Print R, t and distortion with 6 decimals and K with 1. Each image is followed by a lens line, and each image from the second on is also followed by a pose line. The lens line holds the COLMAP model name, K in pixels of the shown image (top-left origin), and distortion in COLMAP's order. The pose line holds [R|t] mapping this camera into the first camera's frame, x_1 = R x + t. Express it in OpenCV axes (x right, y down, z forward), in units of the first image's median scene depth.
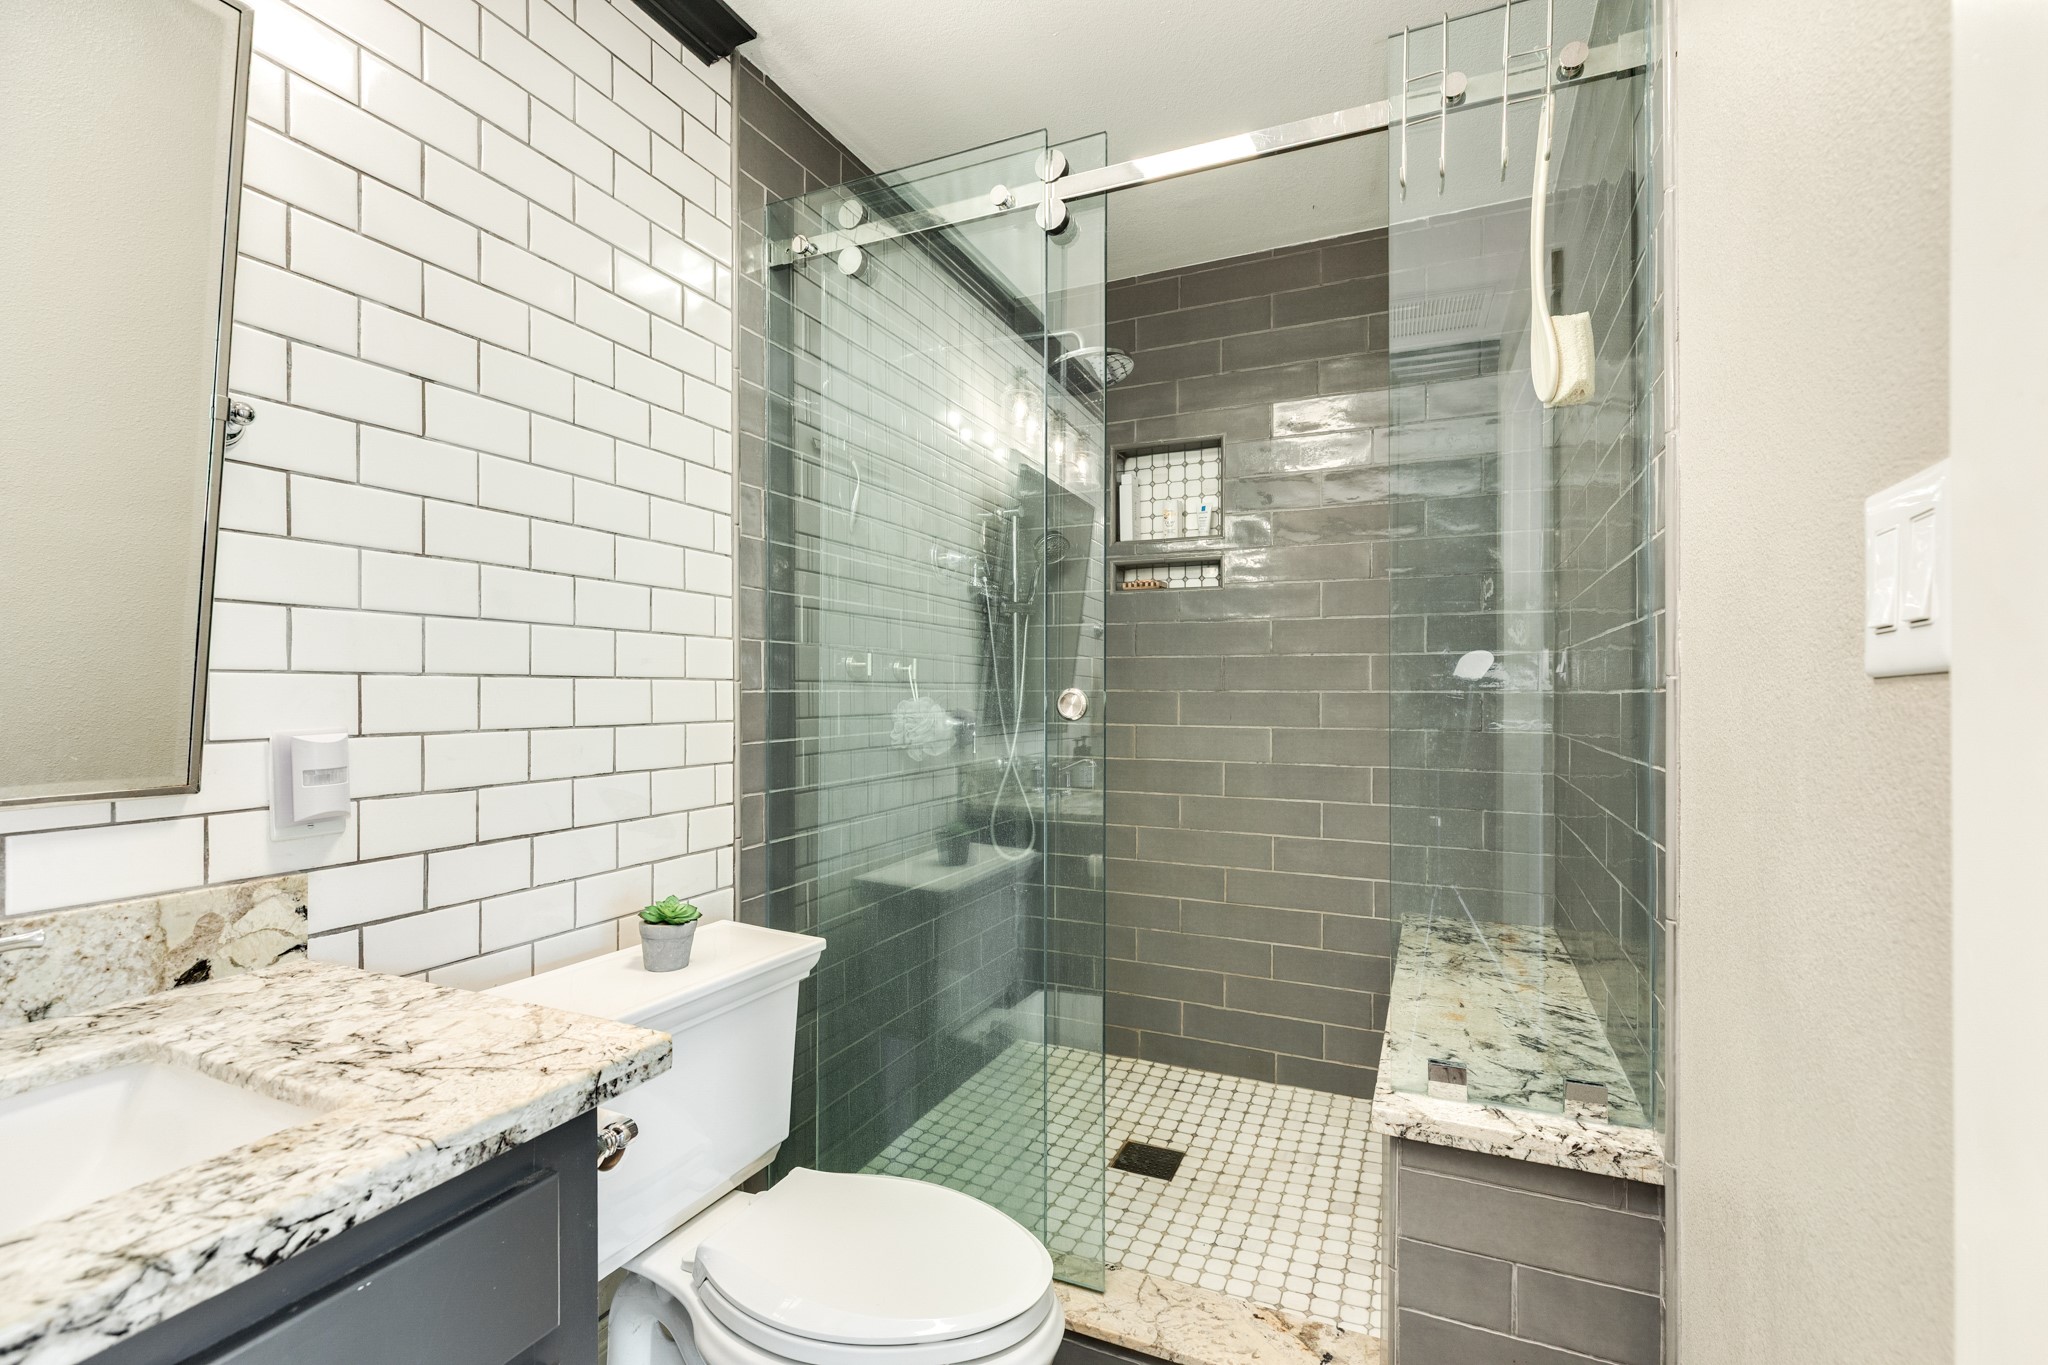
lens RADIAL K [[915.8, 0, 1024.1], [0, 915.8, 690.4], [0, 0, 1]] dist [0.001359, 0.000055]
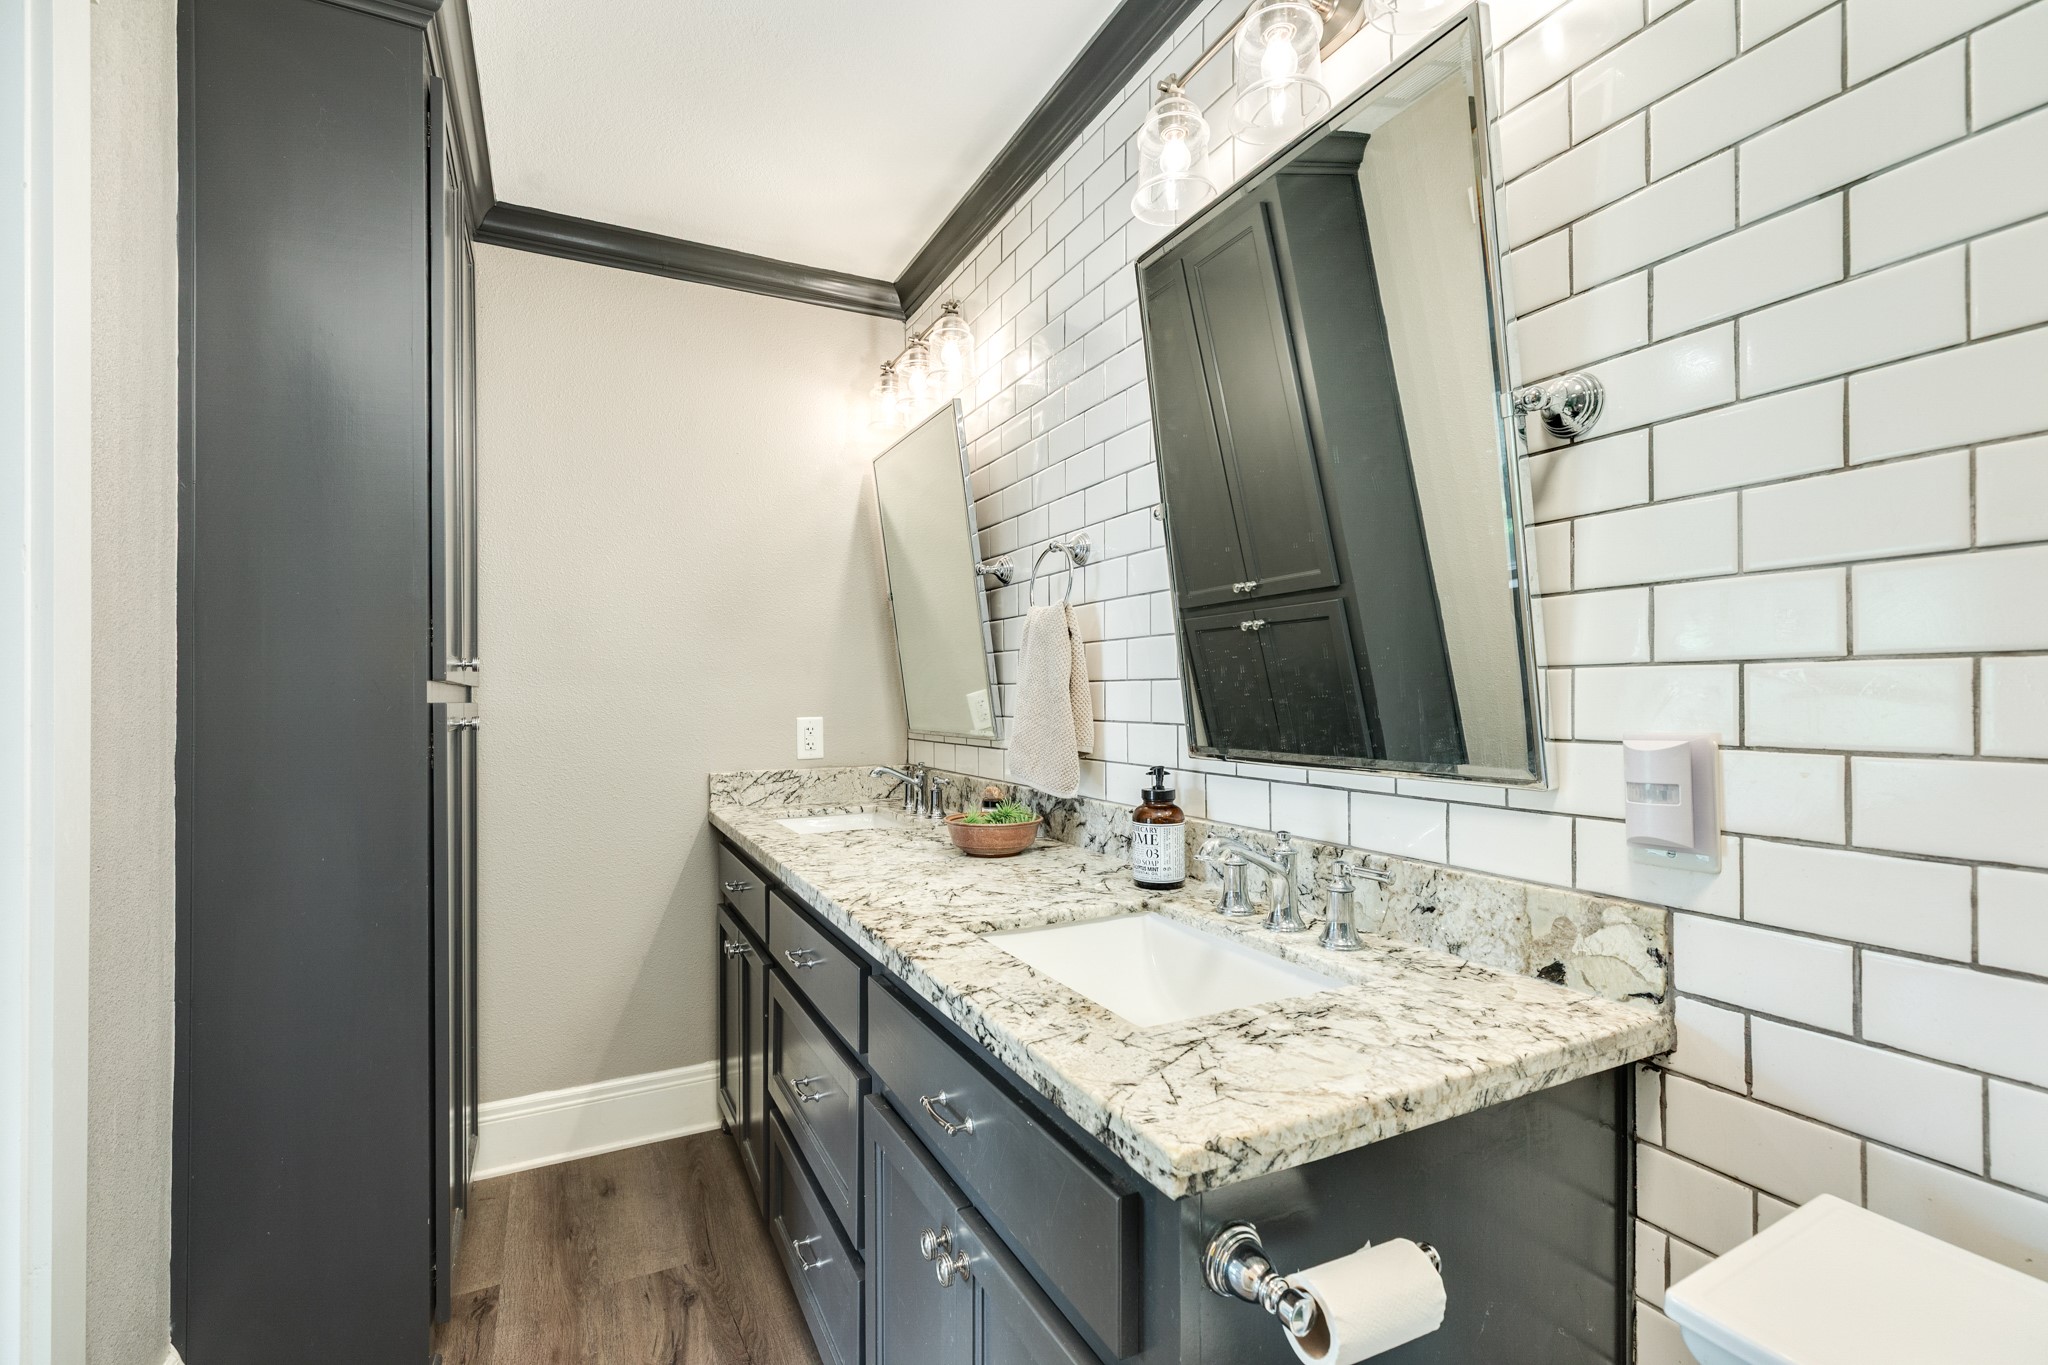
lens RADIAL K [[915.8, 0, 1021.3], [0, 915.8, 684.9], [0, 0, 1]] dist [0.001359, 0.000055]
pose [[-0.624810, -0.004061, -0.780767, 0.249347], [0.007809, 0.999904, -0.011450, 0.004647], [0.780738, -0.013251, -0.624718, 1.265922]]
